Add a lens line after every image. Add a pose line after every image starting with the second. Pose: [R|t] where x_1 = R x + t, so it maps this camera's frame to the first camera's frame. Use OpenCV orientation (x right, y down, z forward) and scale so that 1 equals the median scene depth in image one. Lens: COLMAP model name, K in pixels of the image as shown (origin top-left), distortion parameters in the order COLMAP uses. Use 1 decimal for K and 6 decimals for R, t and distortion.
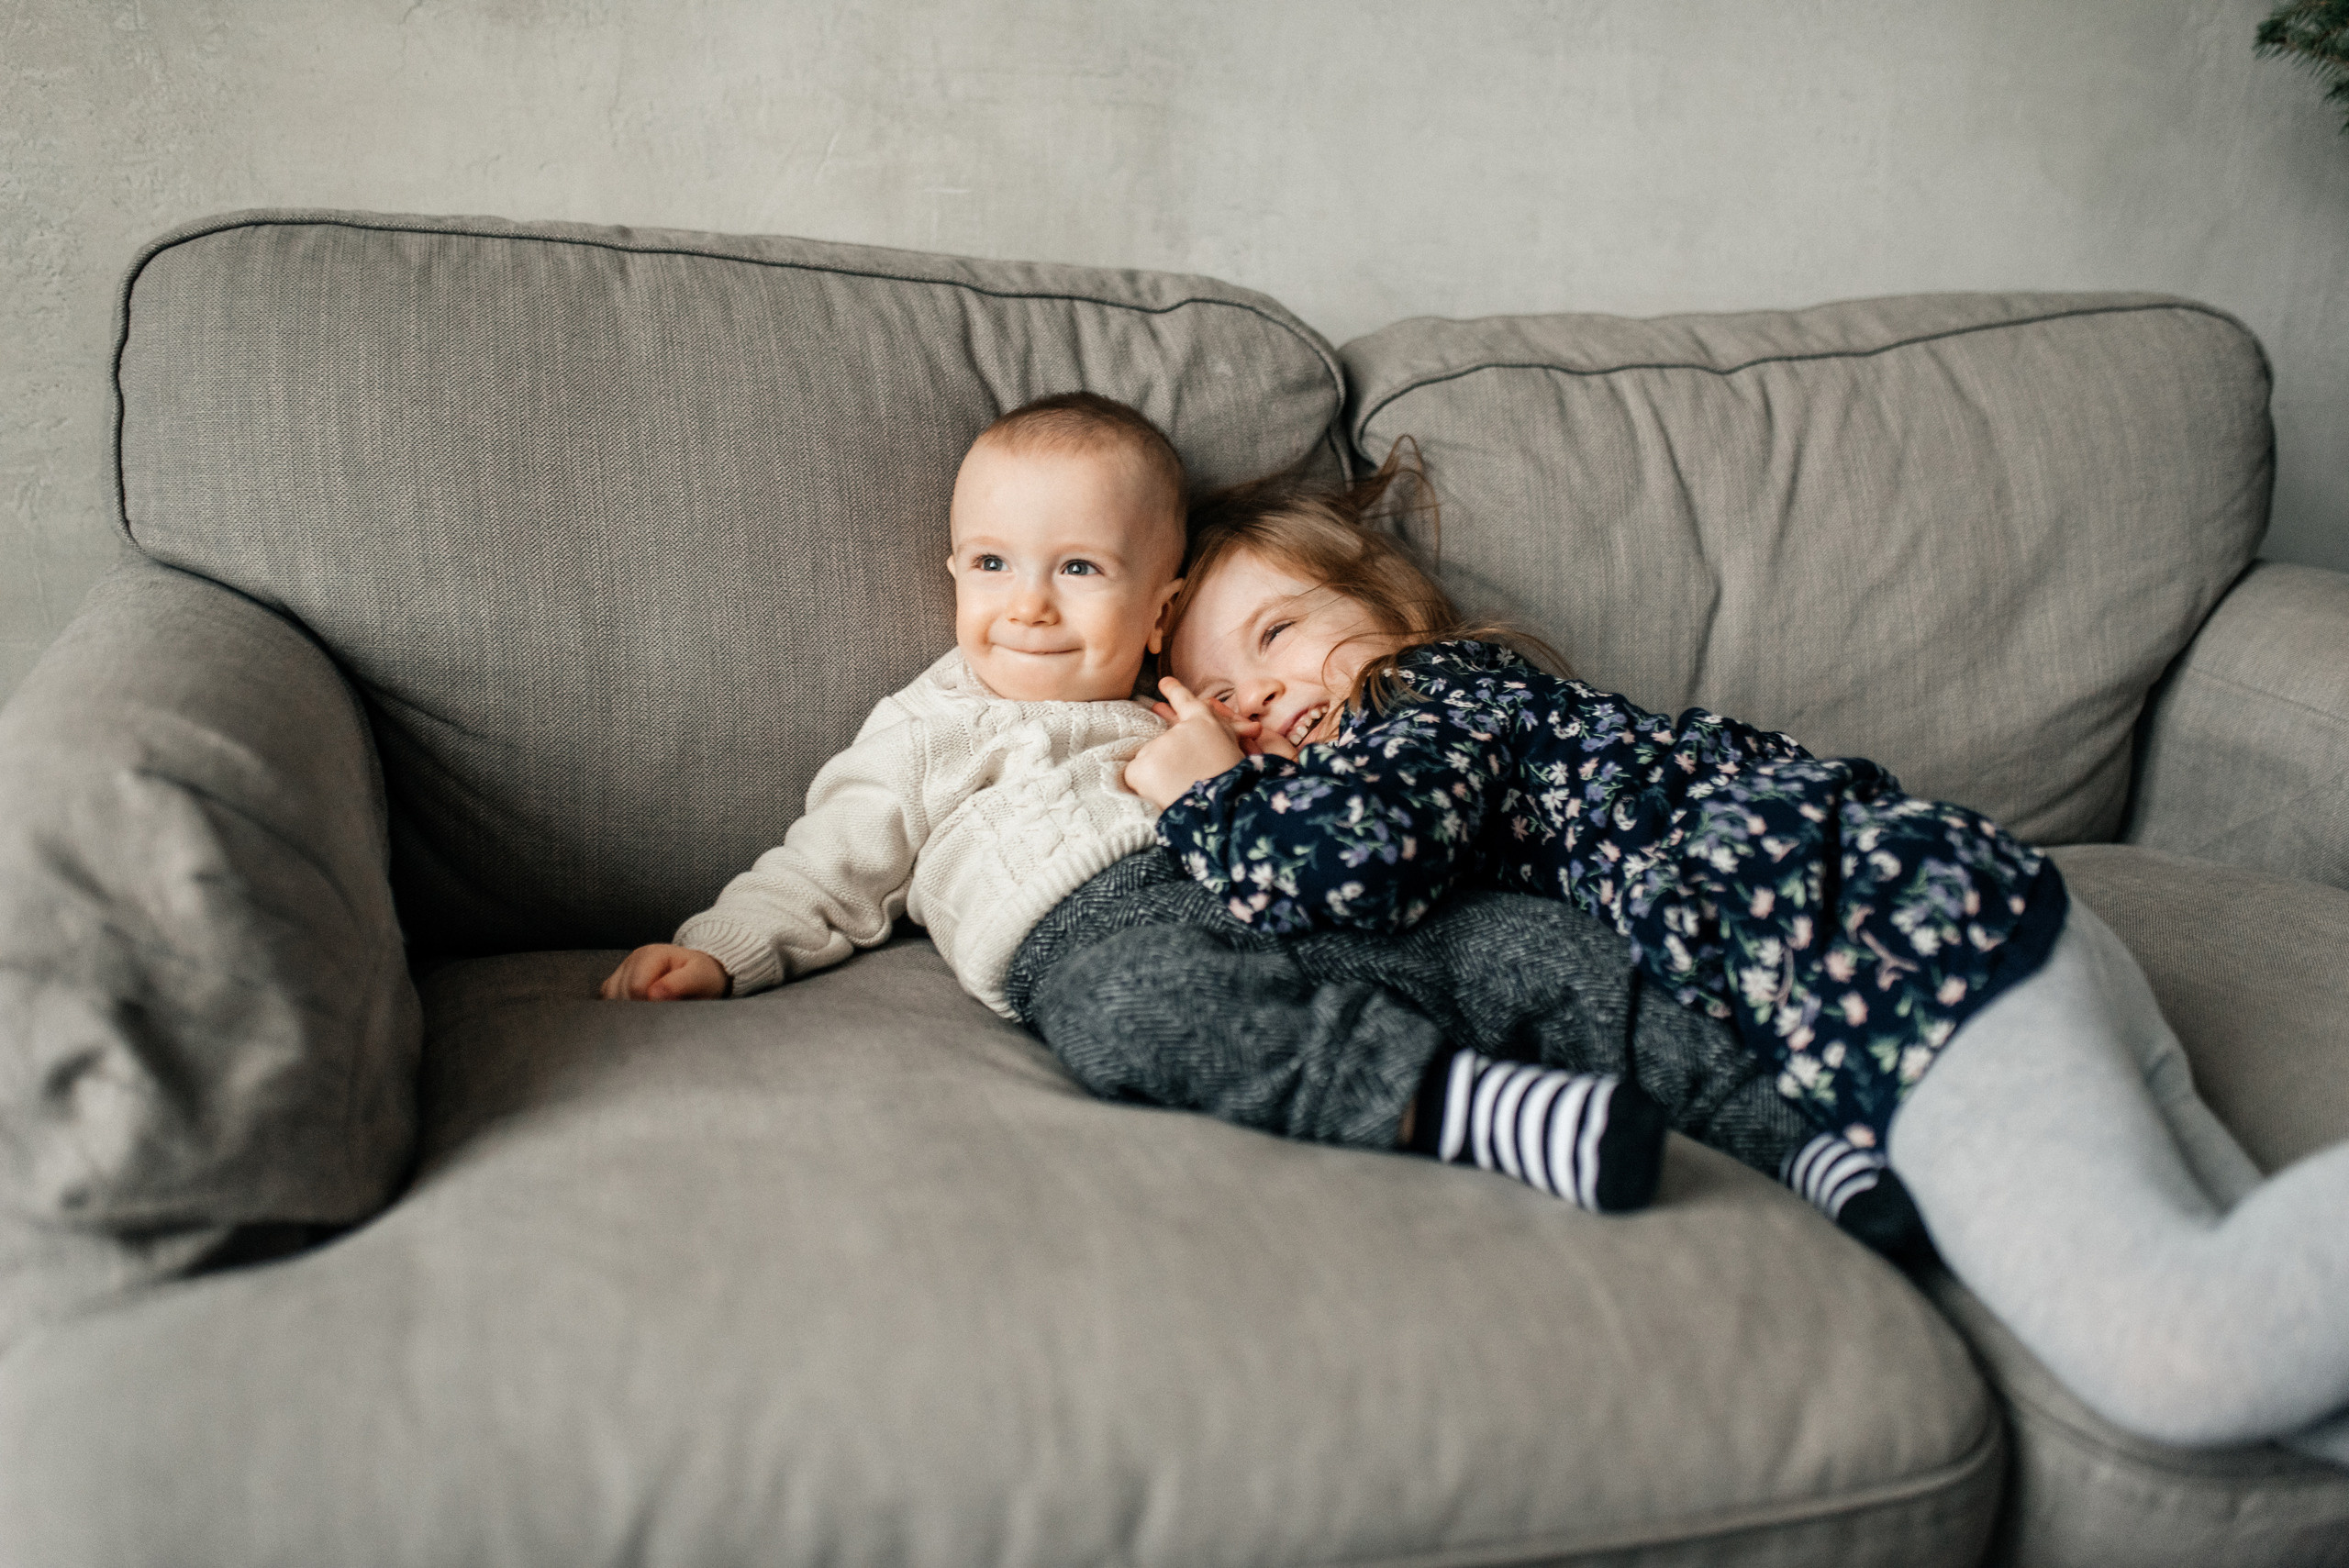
lens RADIAL K [[2470.3, 0, 1174.5], [0, 2470.3, 784.0], [0, 0, 1]] dist [0.014857, 0.028060]
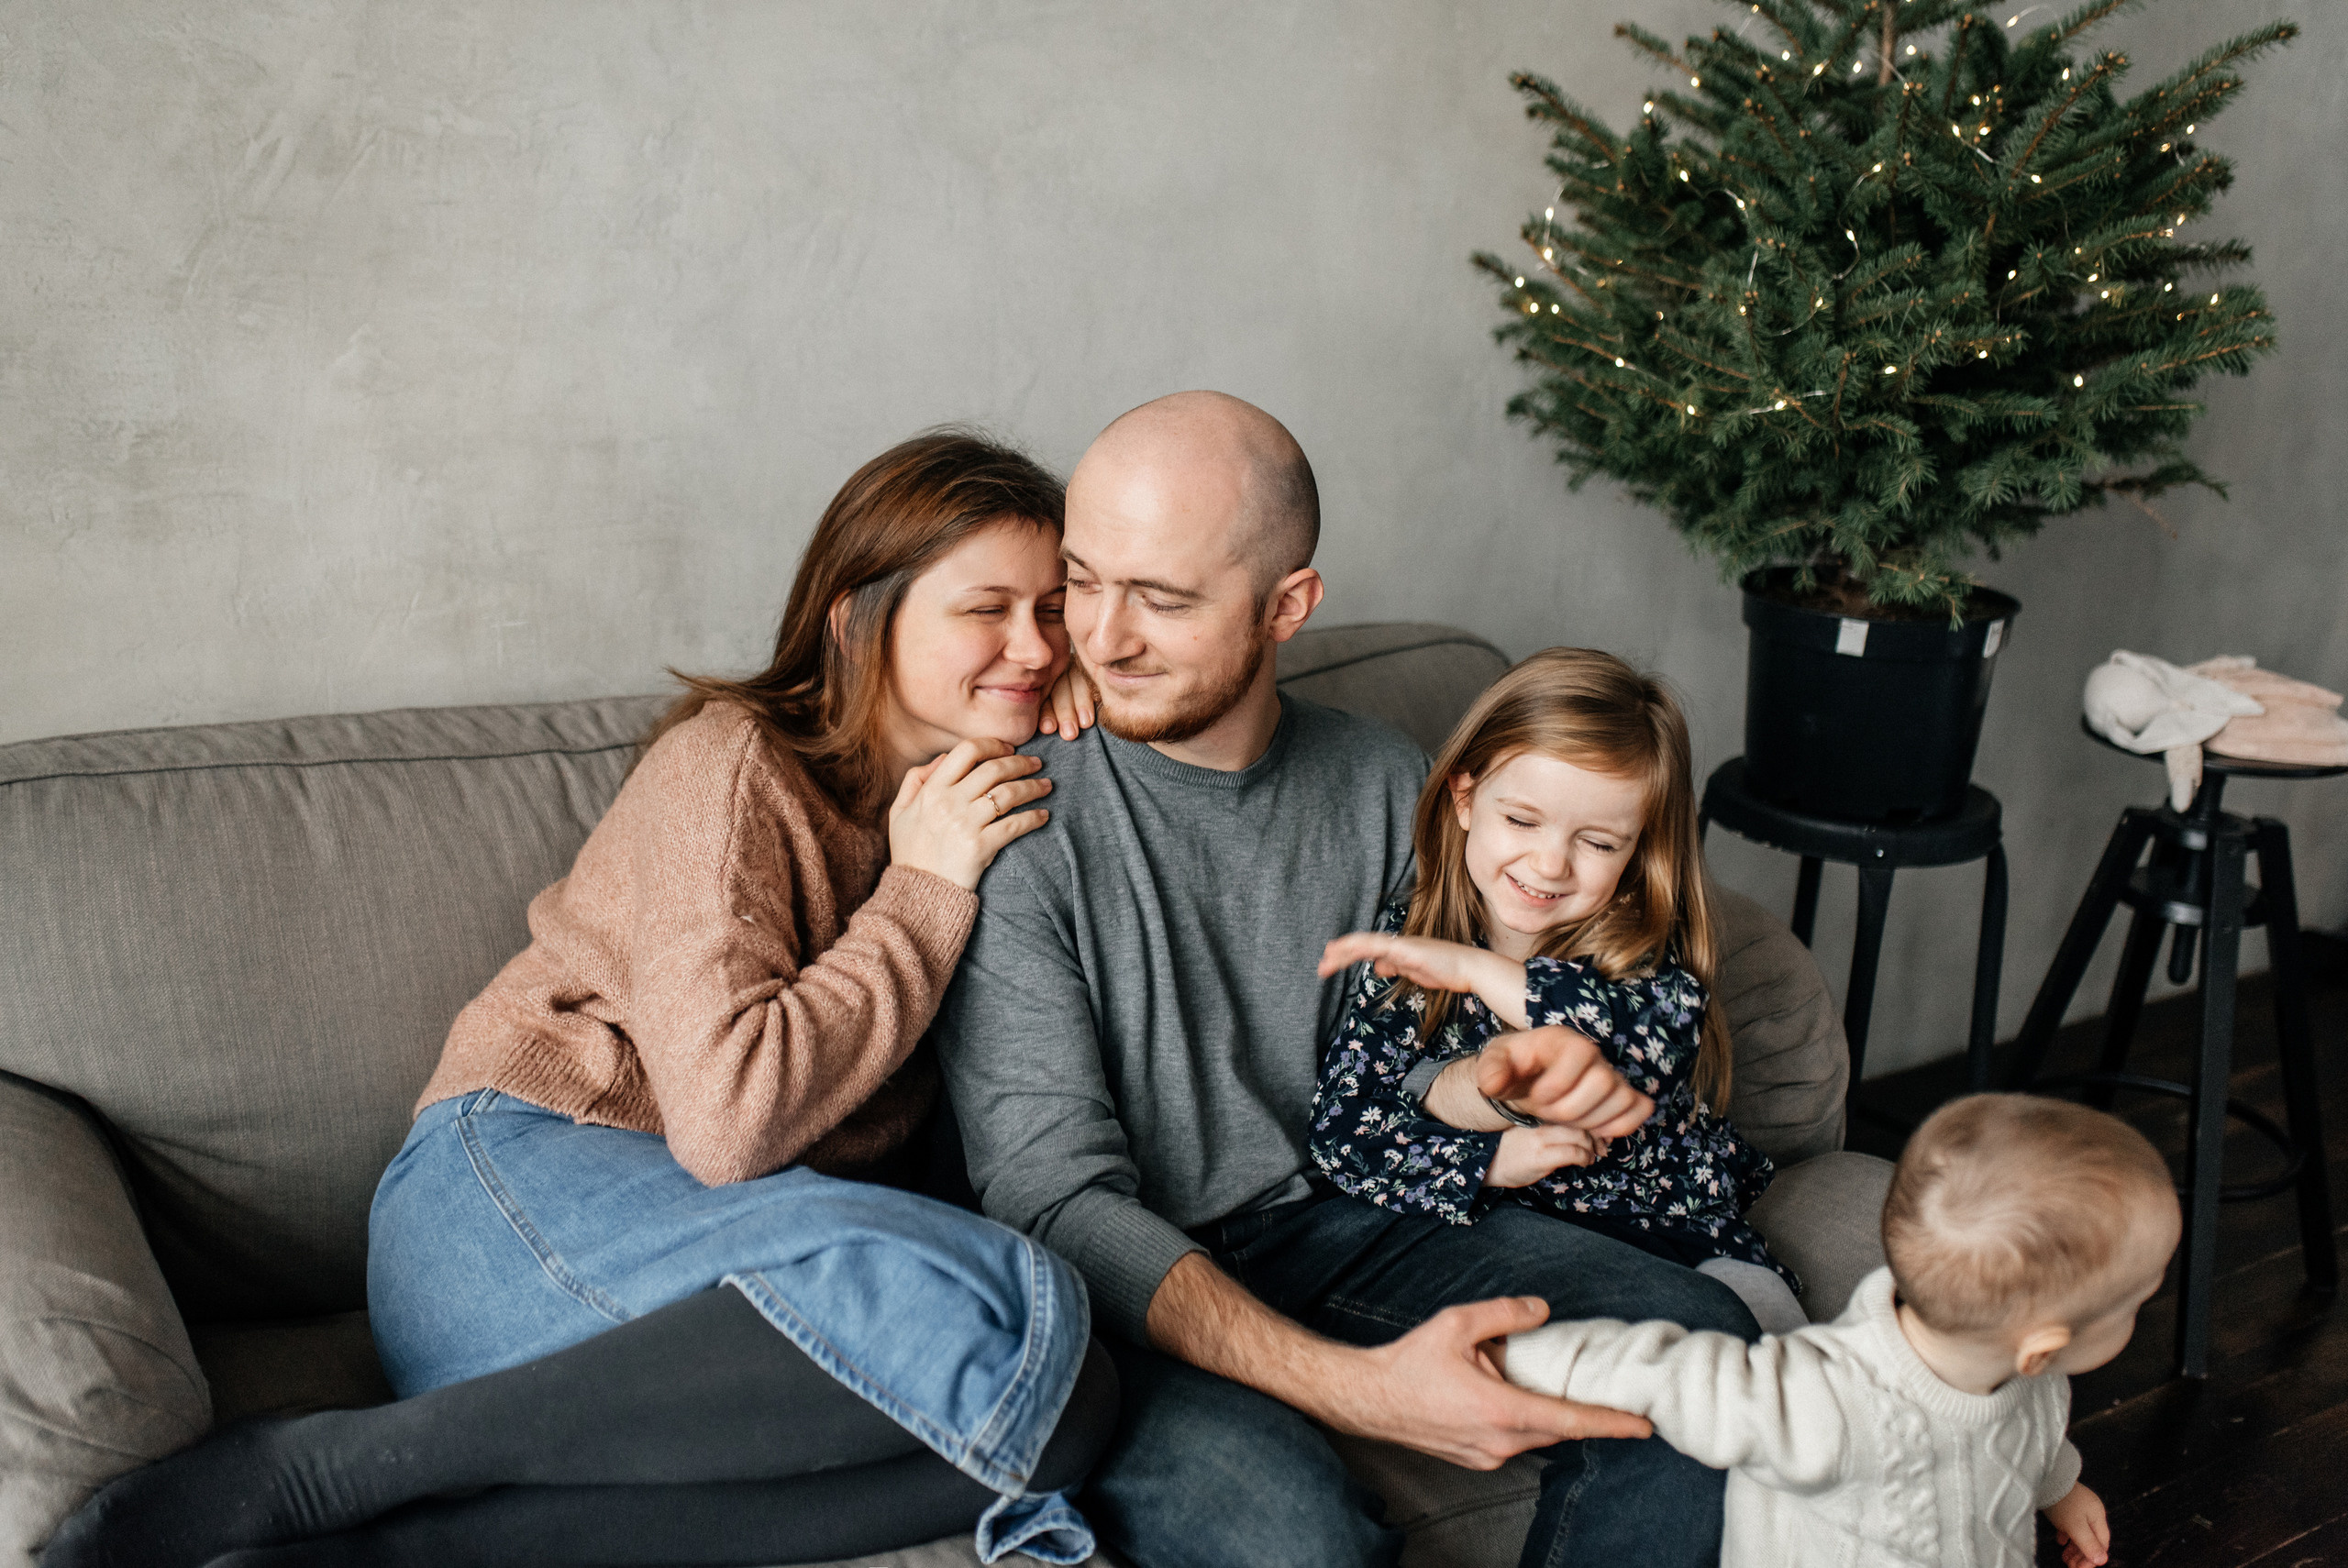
lens RADIAL K [[2469.1, 0, 1174.0], [0, 2469.1, 784.0], [0, 0, 1]] dist [0.014857, 0.028060]
pose [[0.971629, -0.074537, 0.224459, -0.067706], [0.078308, 0.996898, -0.007934, -0.162185], [-0.223171, 0.025286, 0.974451, -0.381332]]
